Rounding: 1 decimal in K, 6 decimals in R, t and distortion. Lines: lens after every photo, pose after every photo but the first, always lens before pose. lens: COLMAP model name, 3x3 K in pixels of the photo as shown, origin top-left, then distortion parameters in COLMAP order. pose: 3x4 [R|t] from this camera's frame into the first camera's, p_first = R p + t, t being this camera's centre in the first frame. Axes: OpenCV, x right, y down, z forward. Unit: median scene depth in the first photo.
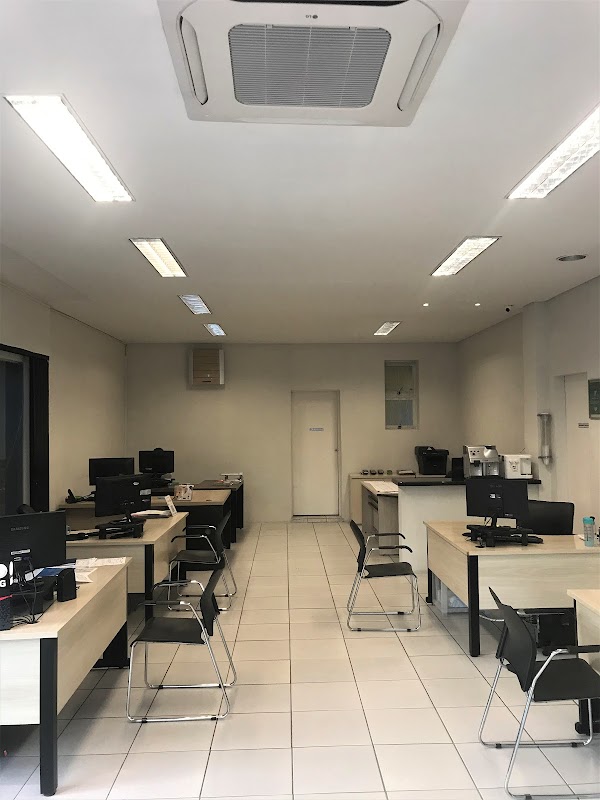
lens RADIAL K [[655.1, 0, 301.1], [0, 655.1, 400.8], [0, 0, 1]] dist [-0.011879, 0.031165]
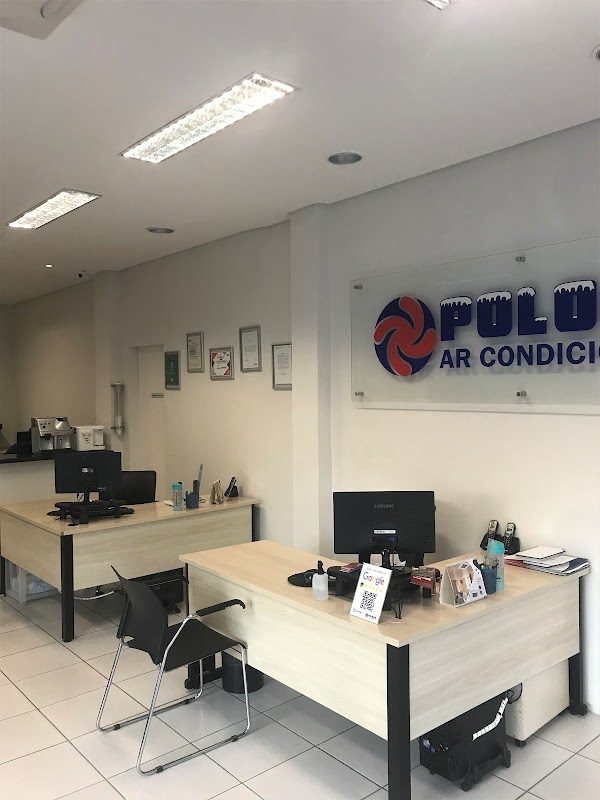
lens RADIAL K [[655.1, 0, 302.4], [0, 655.1, 398.2], [0, 0, 1]] dist [-0.011879, 0.031165]
pose [[0.765575, -0.005389, 0.643324, -0.072937], [-0.020228, 0.999269, 0.032442, 0.004198], [-0.643028, -0.037850, 0.764906, 0.071562]]
